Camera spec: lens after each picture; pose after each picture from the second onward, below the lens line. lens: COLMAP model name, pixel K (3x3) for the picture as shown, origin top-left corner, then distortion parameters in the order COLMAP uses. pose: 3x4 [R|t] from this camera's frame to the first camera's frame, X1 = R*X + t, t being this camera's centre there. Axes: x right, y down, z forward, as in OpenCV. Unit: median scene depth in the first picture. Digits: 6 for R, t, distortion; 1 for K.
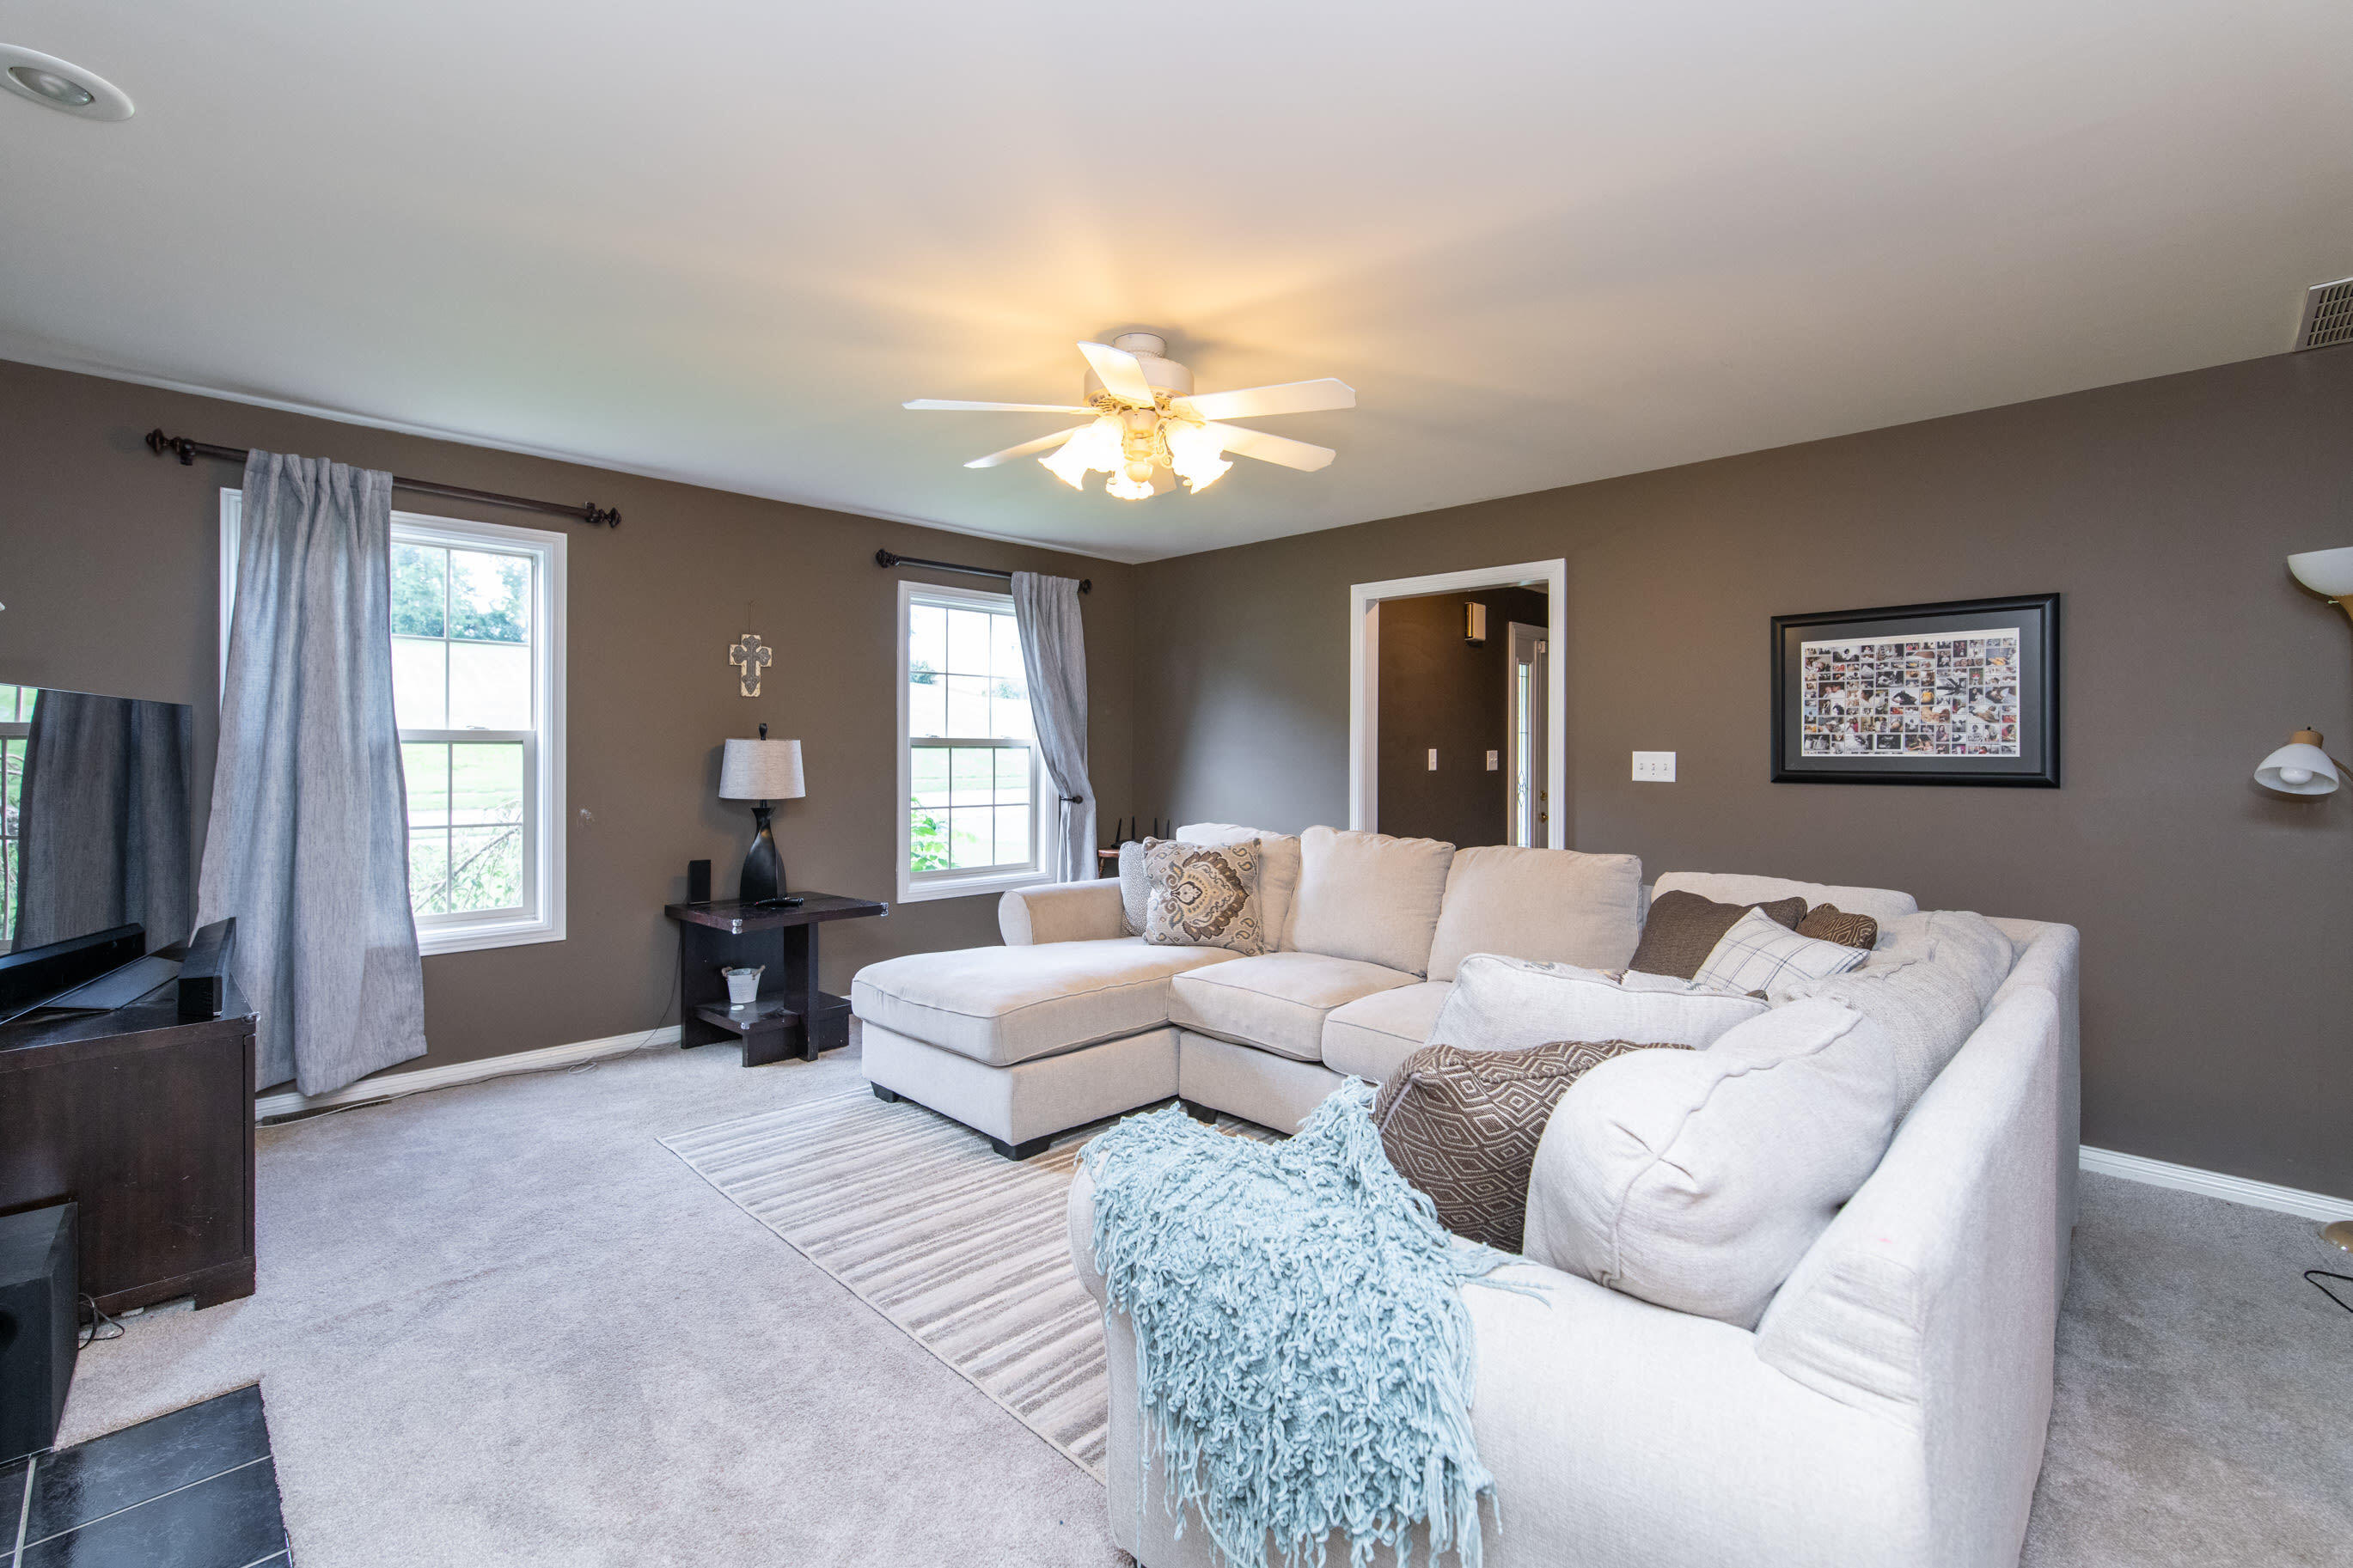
lens RADIAL K [[1016.2, 0, 1181.8], [0, 1016.2, 759.0], [0, 0, 1]] dist [0.001535, 0.000254]
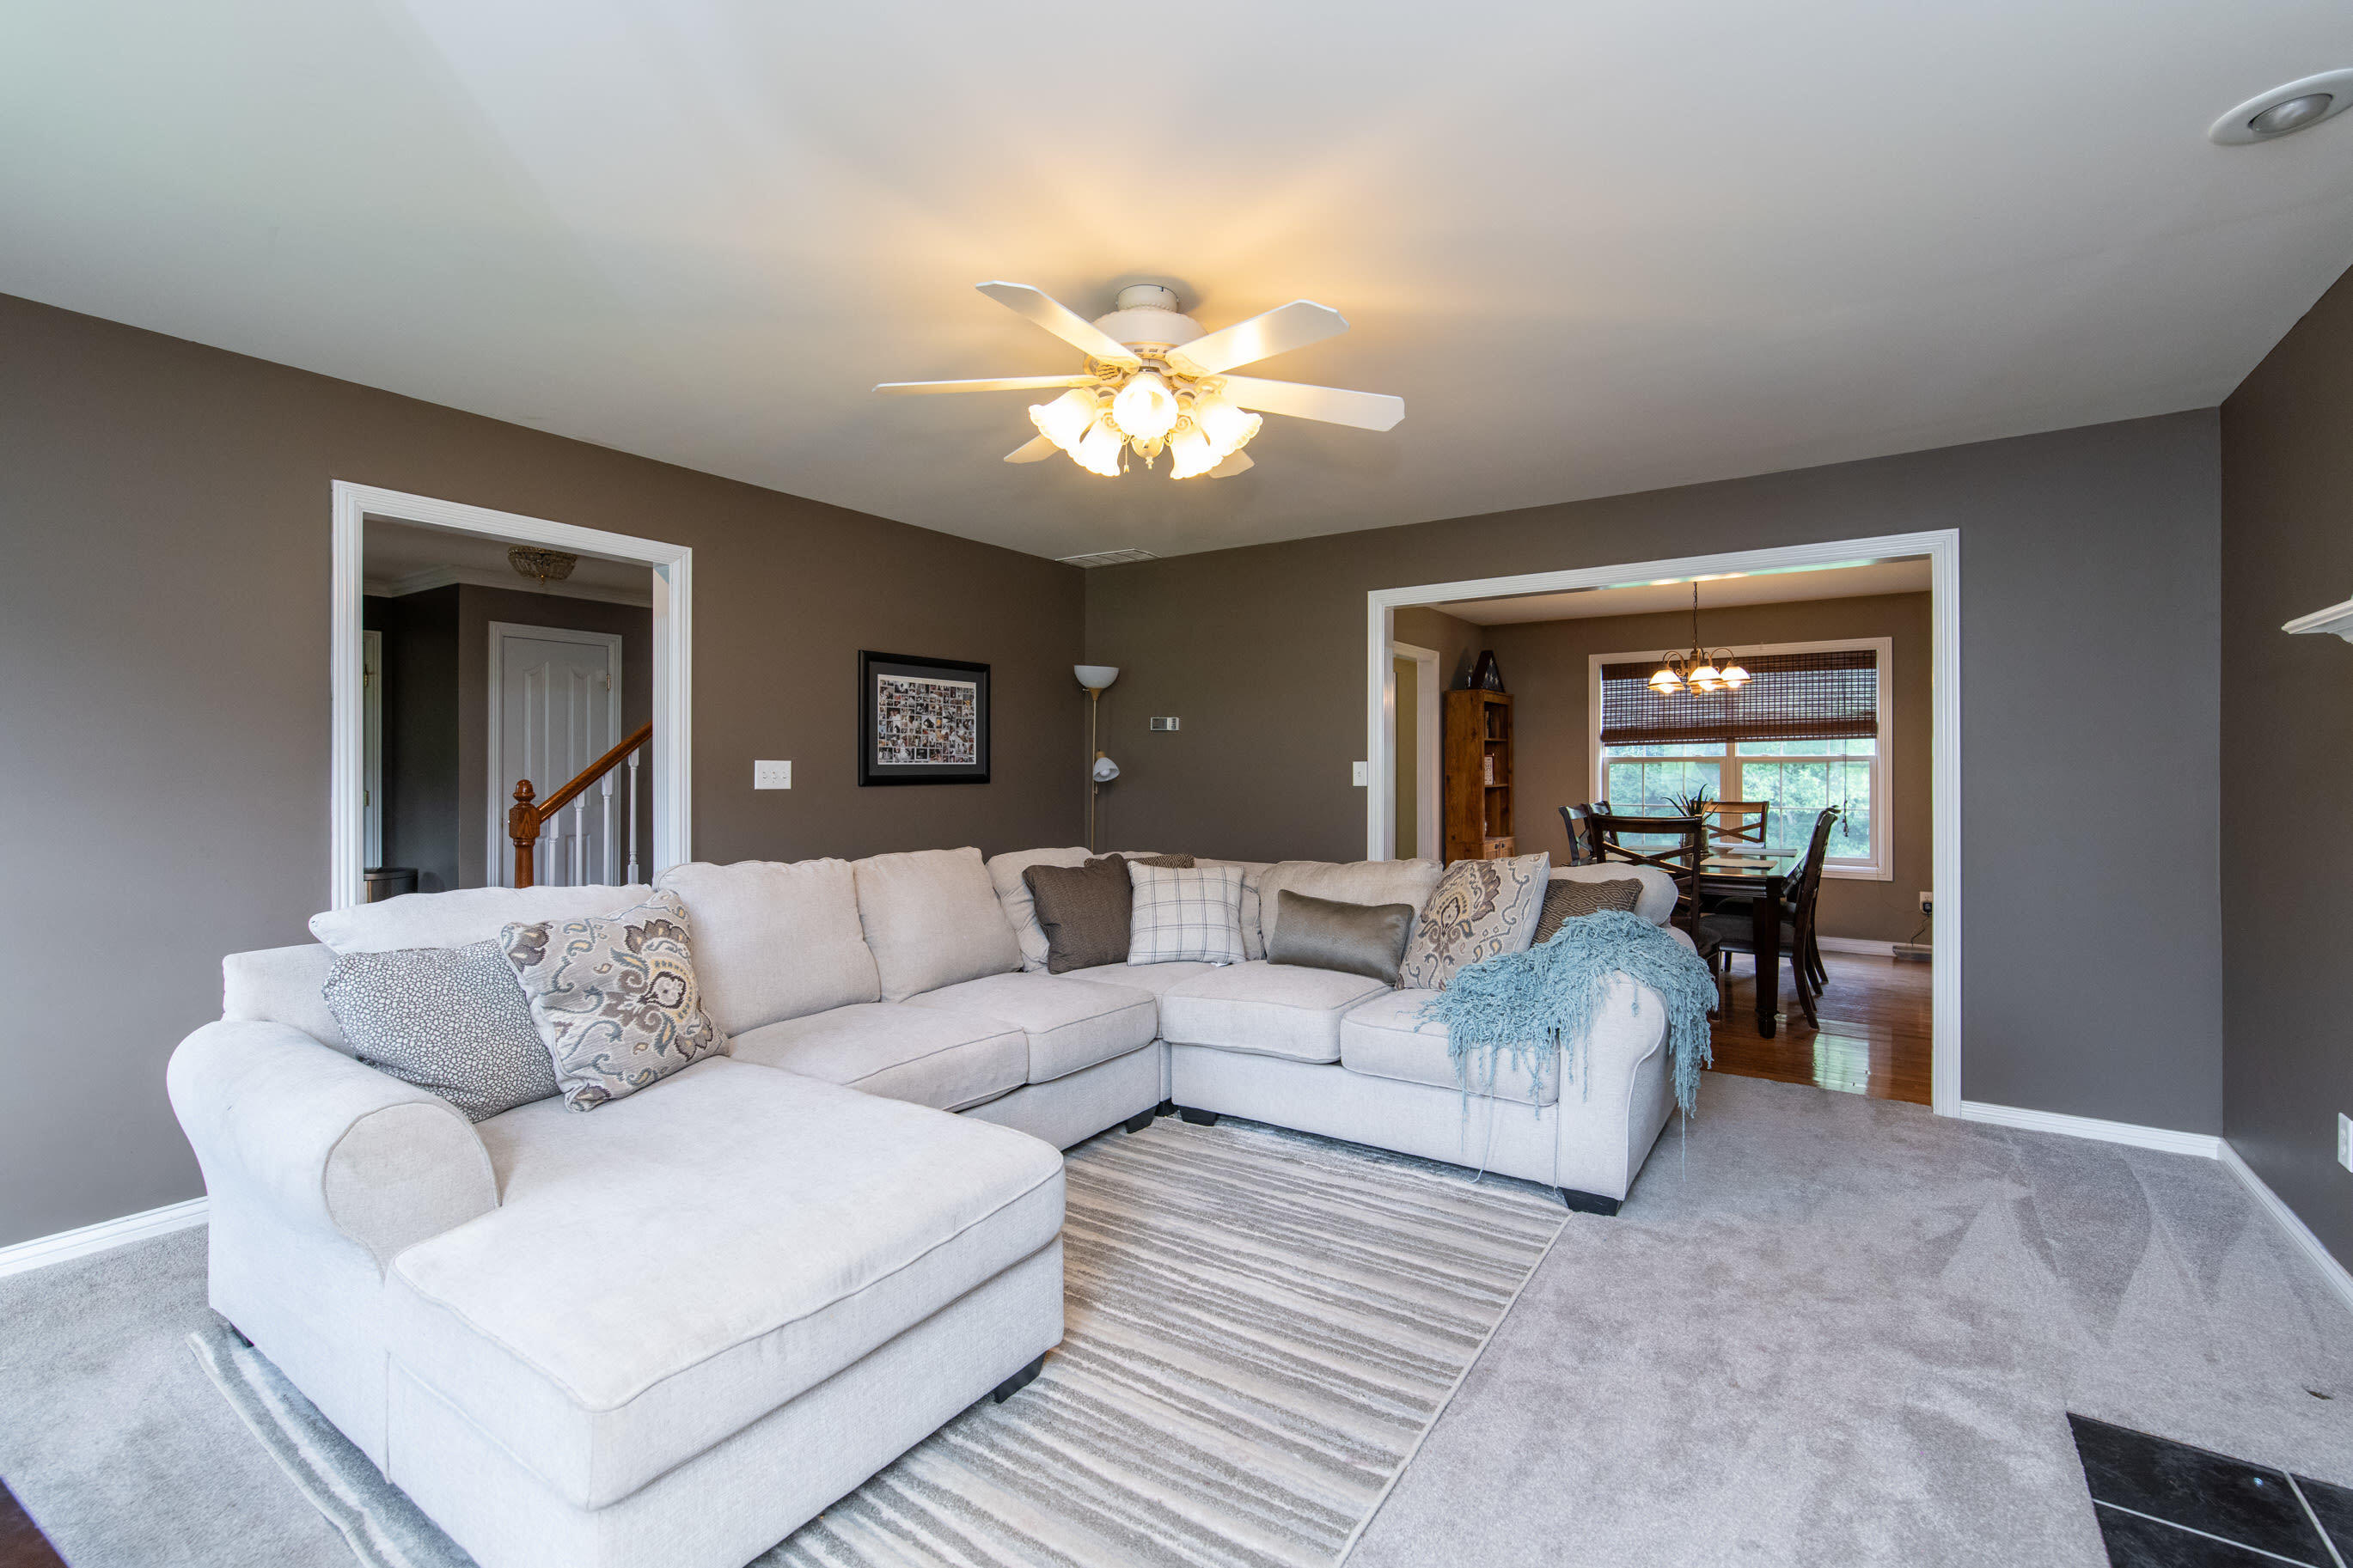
lens RADIAL K [[1016.2, 0, 1181.8], [0, 1016.2, 759.0], [0, 0, 1]] dist [0.001535, 0.000254]
pose [[-0.177501, 0.001777, 0.984119, -0.735887], [0.004049, 0.999991, -0.001075, -0.006957], [-0.984112, 0.003794, -0.177506, 0.898945]]
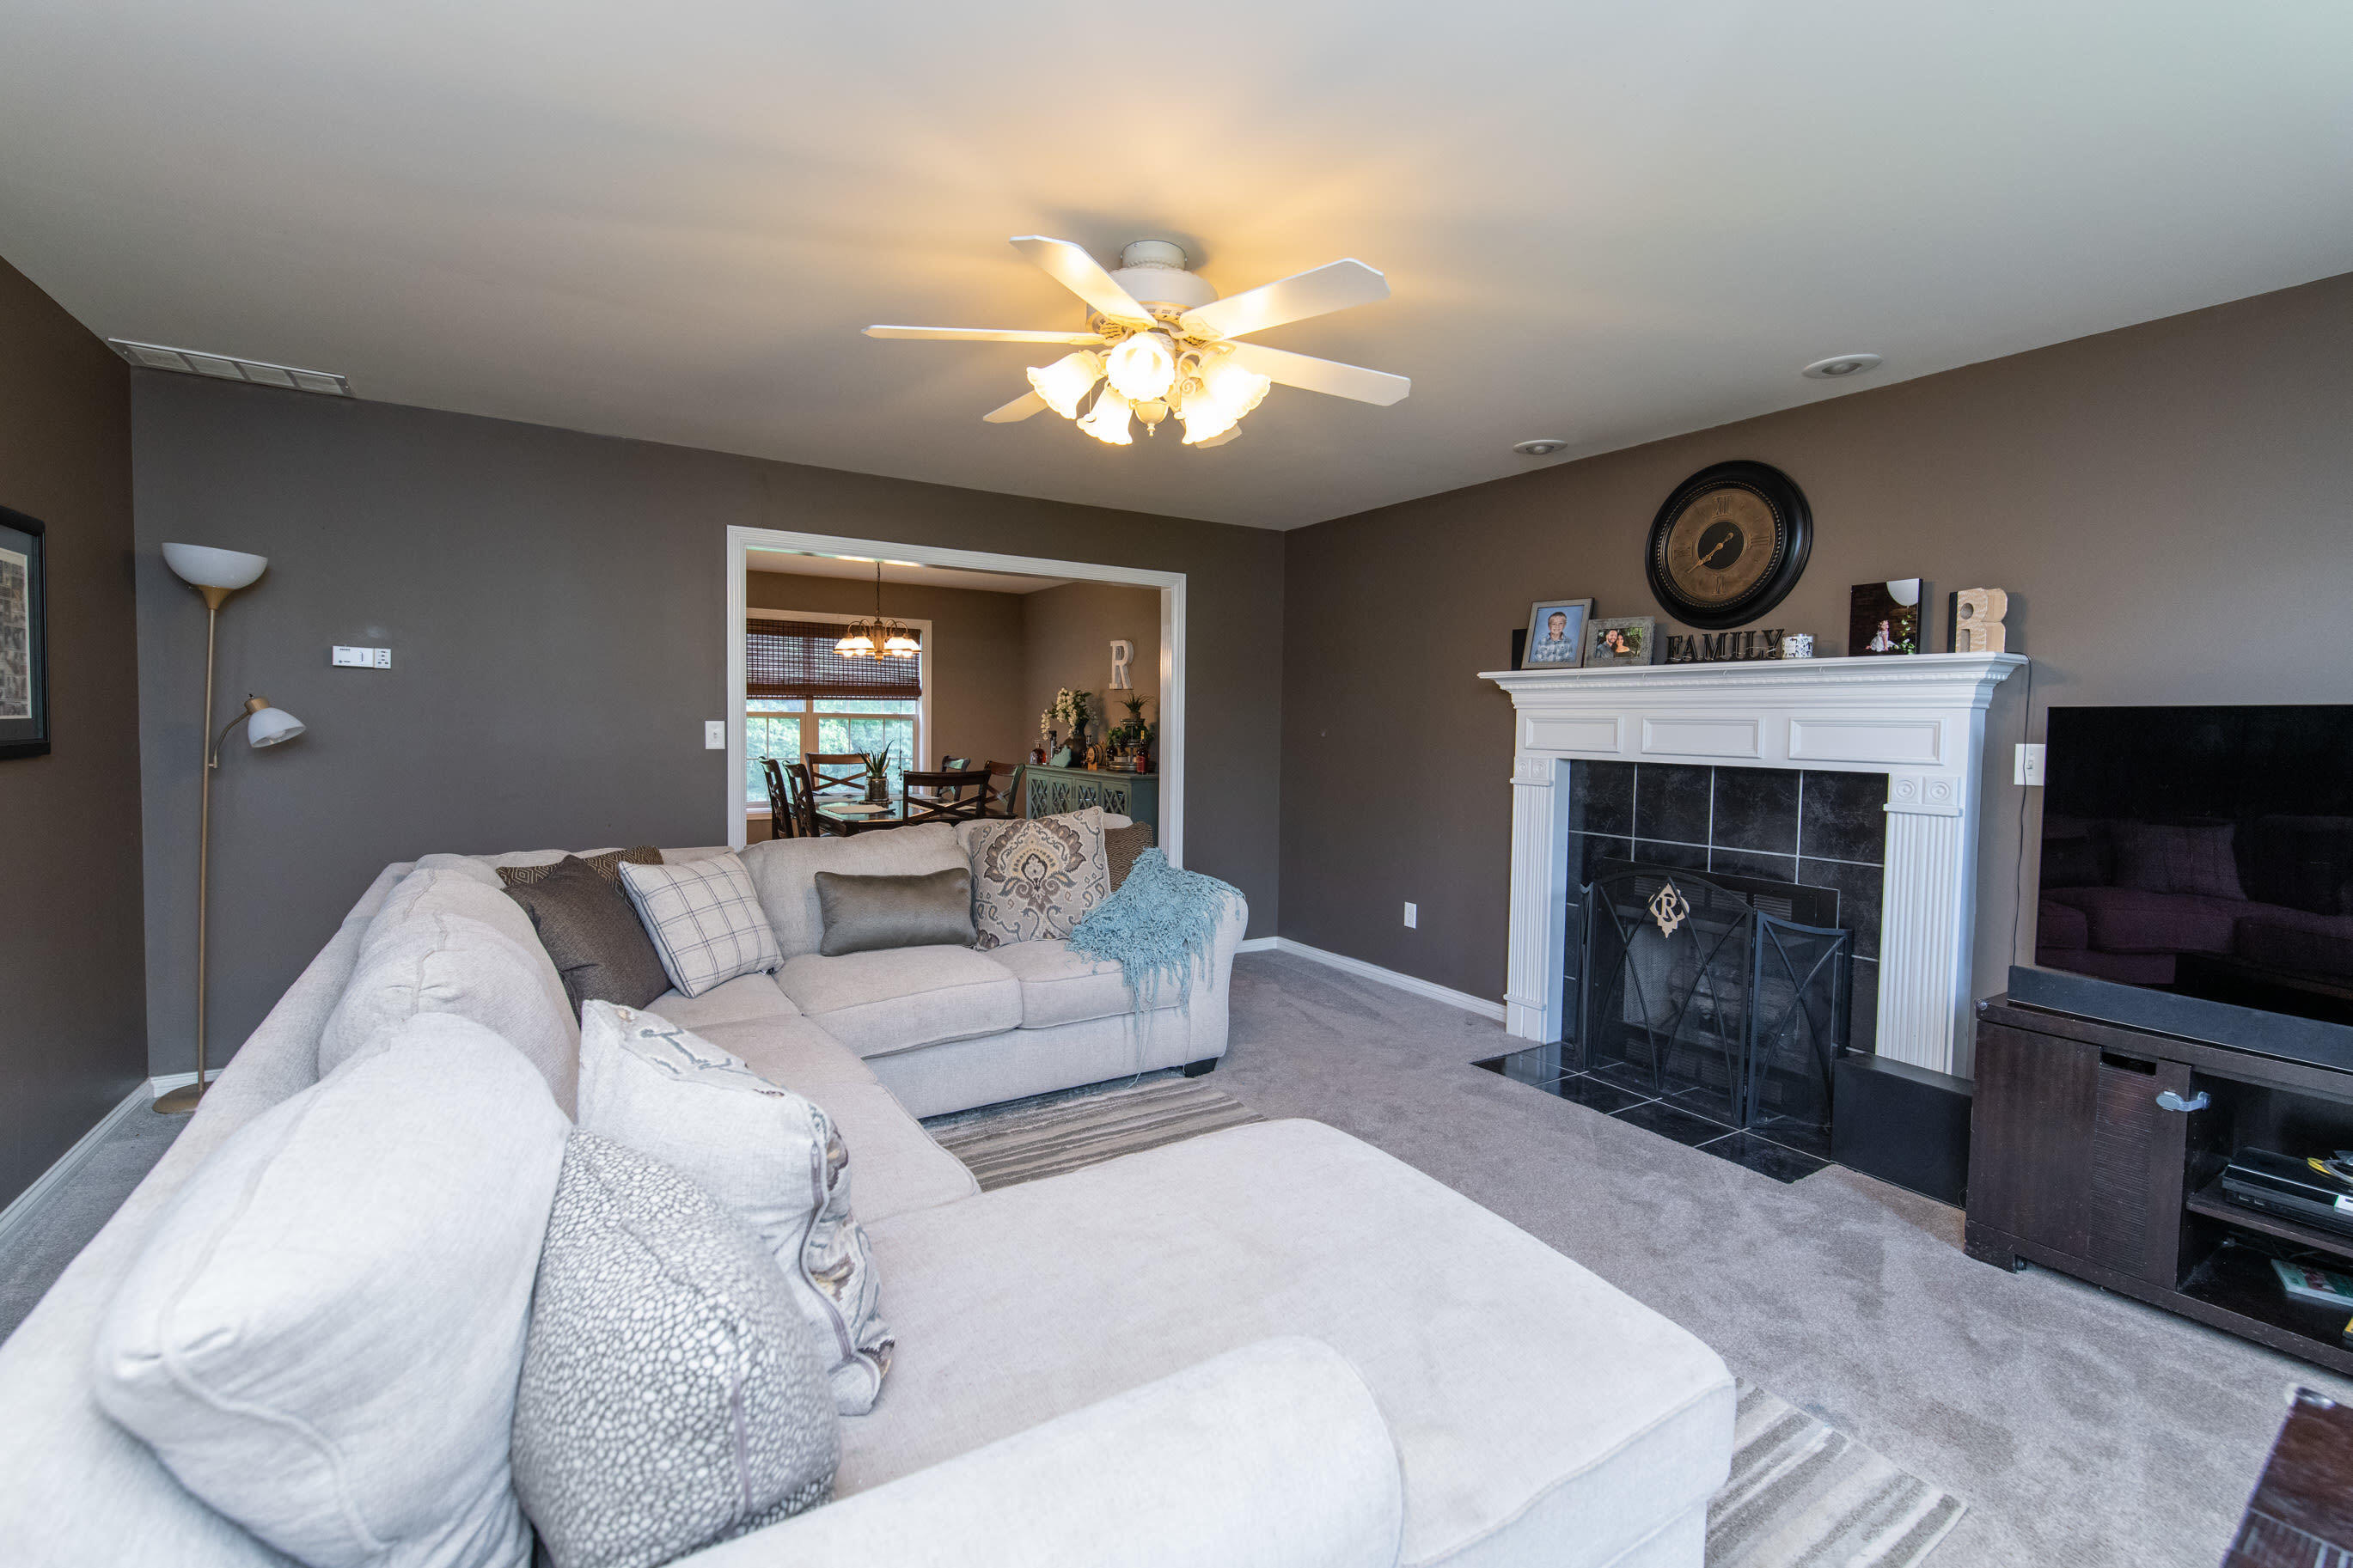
lens RADIAL K [[1016.2, 0, 1181.8], [0, 1016.2, 759.0], [0, 0, 1]] dist [0.001535, 0.000254]
pose [[-0.974247, -0.031549, 0.223266, -0.211243], [-0.022268, 0.998785, 0.043966, -0.023754], [-0.224381, 0.037862, -0.973766, 1.463671]]
